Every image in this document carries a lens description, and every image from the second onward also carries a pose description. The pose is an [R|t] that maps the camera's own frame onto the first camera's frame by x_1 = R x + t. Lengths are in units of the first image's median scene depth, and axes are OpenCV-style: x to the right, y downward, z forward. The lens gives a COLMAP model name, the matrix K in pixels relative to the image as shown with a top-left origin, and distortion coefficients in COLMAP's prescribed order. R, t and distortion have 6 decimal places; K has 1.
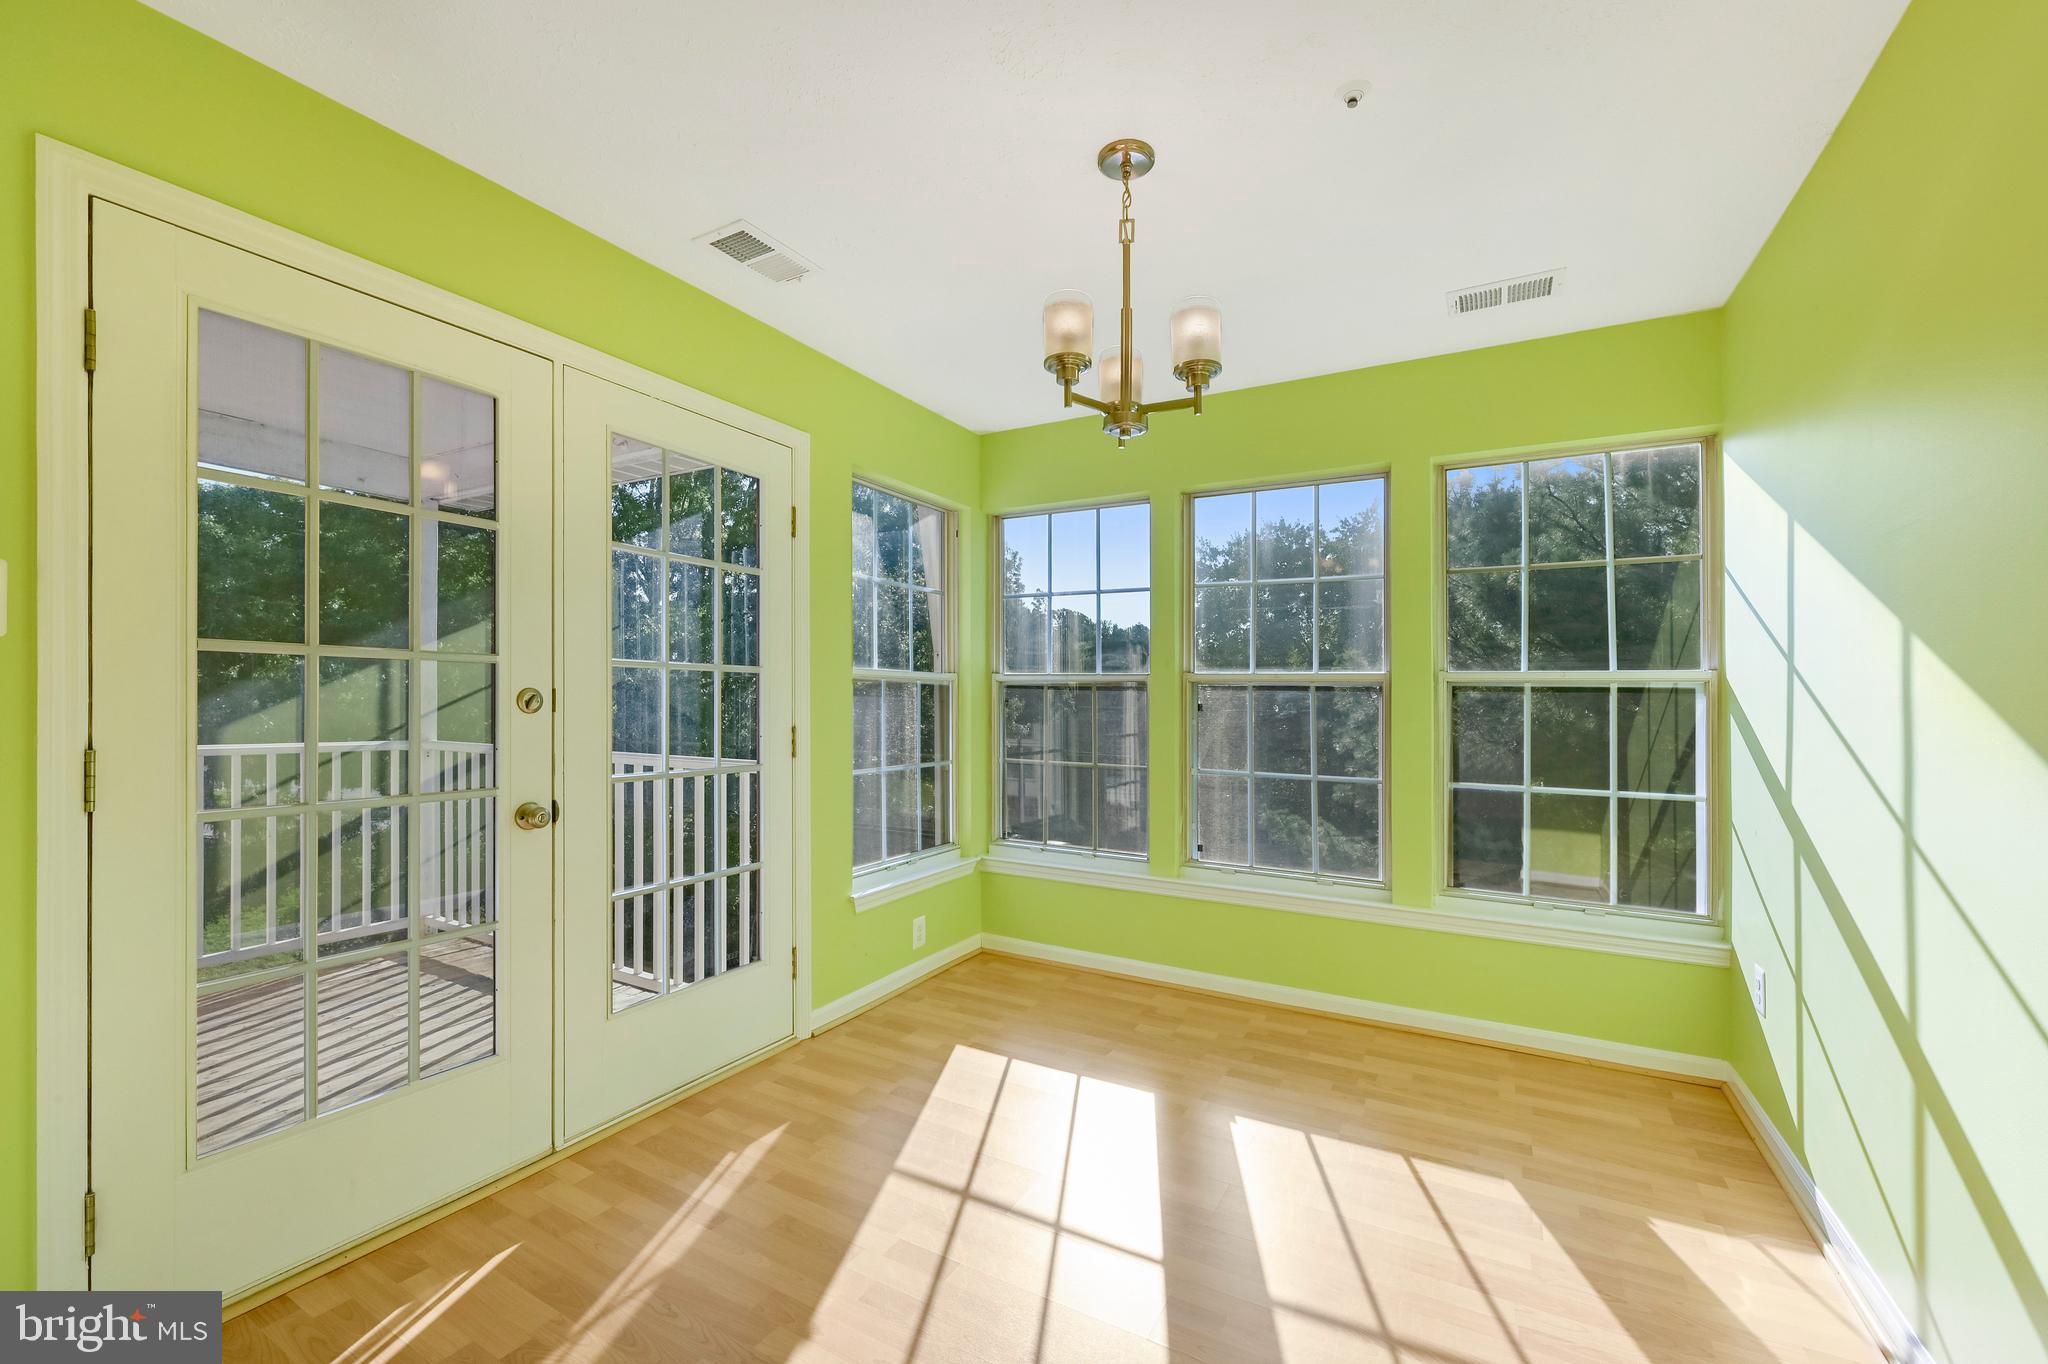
lens RADIAL K [[823.3, 0, 1024.0], [0, 823.3, 682.0], [0, 0, 1]] dist [0.000482, -0.000904]
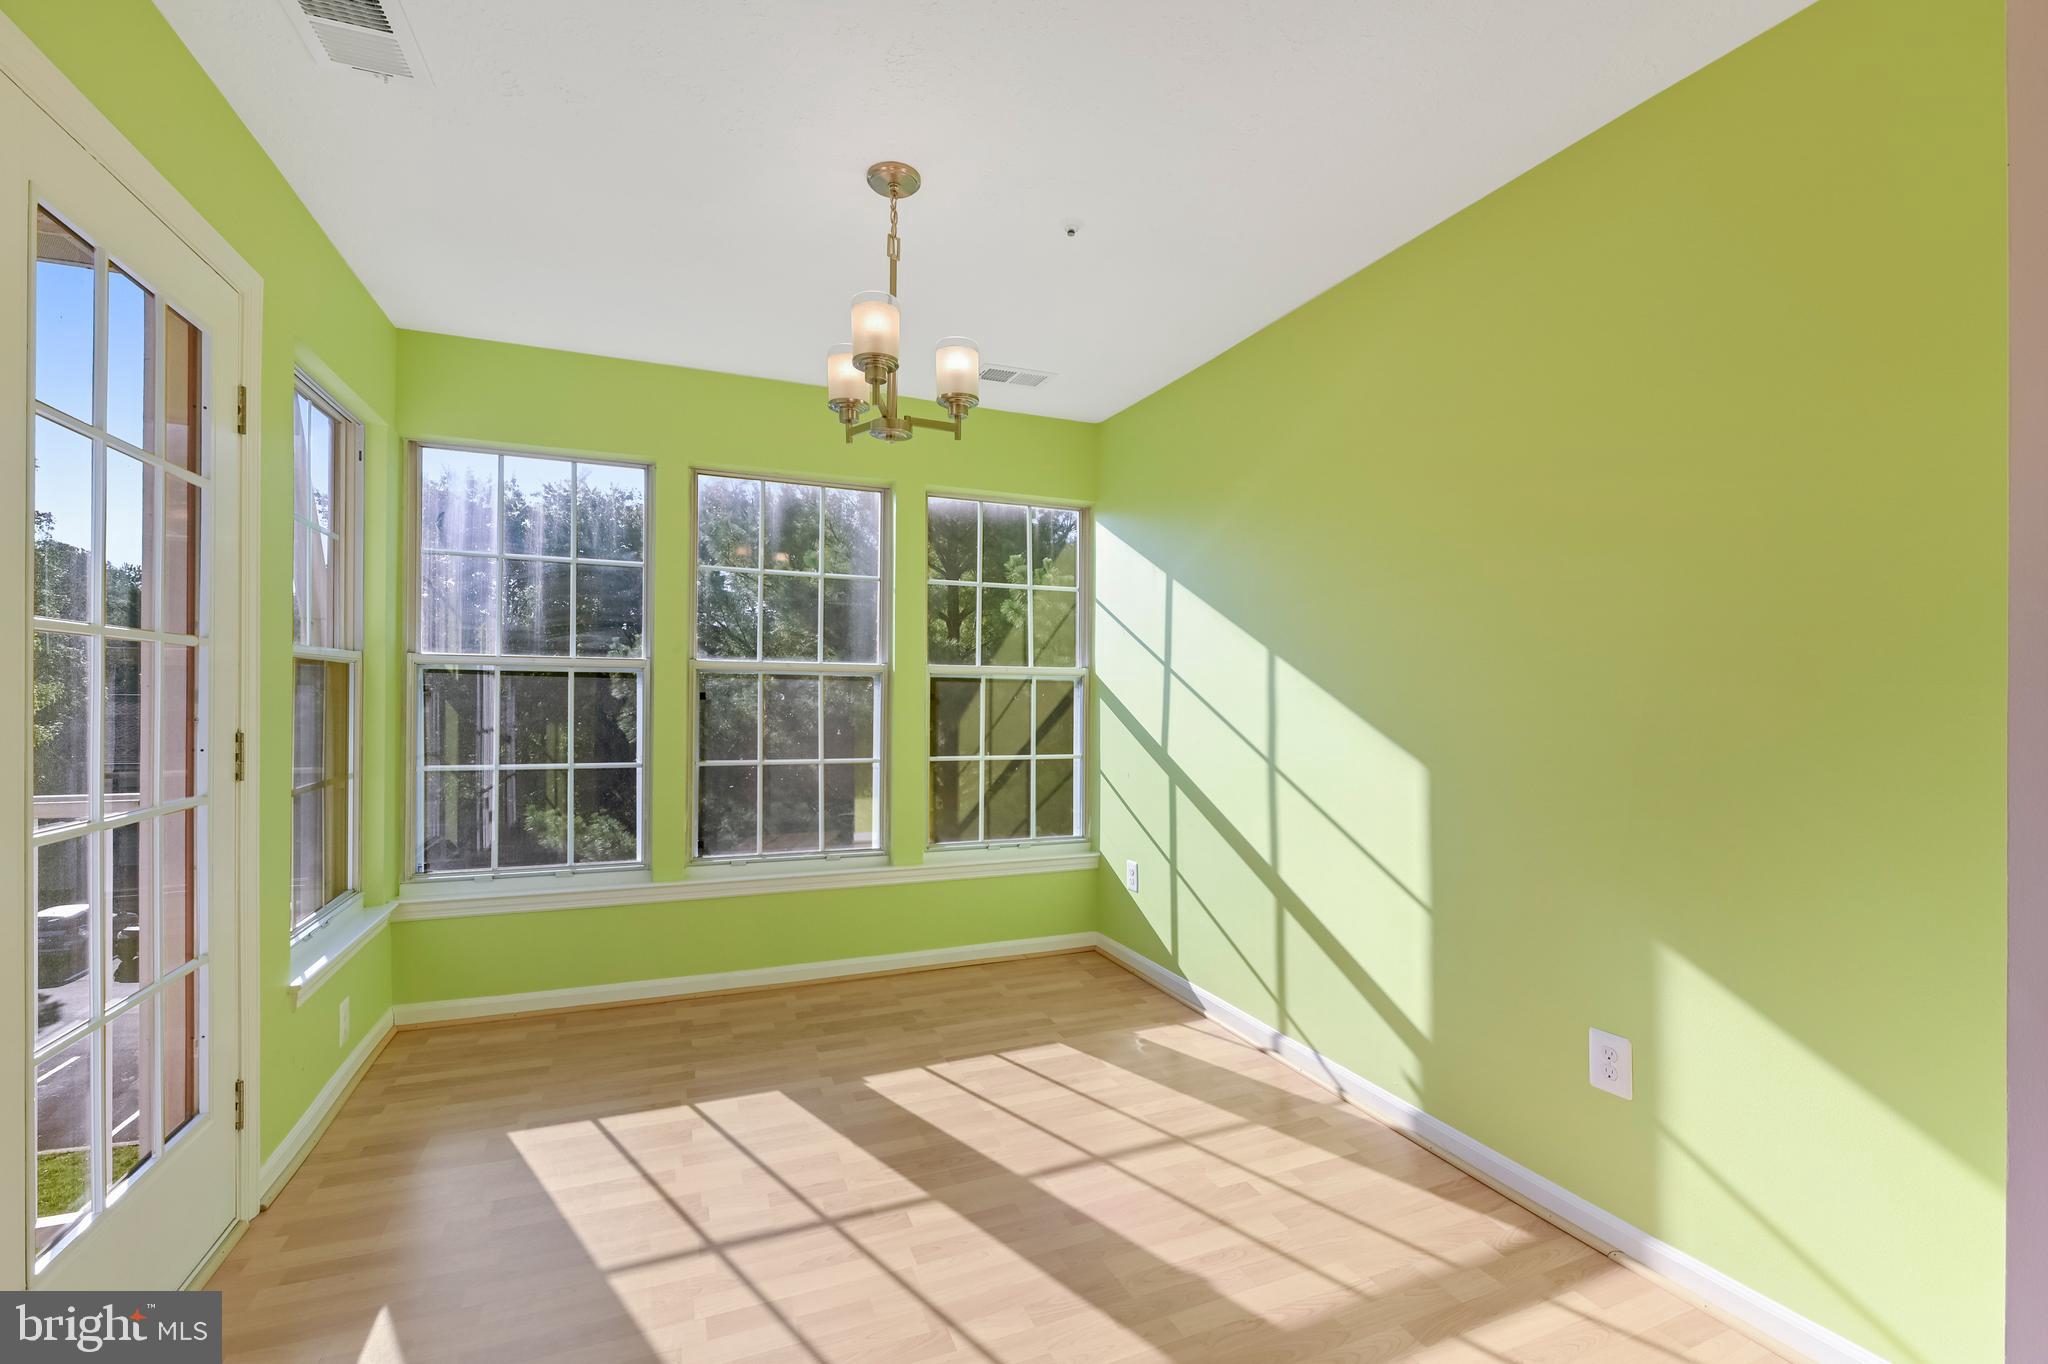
lens RADIAL K [[893.7, 0, 1001.5], [0, 893.7, 678.1], [0, 0, 1]] dist [-0.001841, -0.000107]
pose [[0.628388, 0.002851, 0.777895, -0.482469], [-0.020505, 0.999707, 0.012900, -0.012639], [-0.777630, -0.024057, 0.628262, 0.123241]]
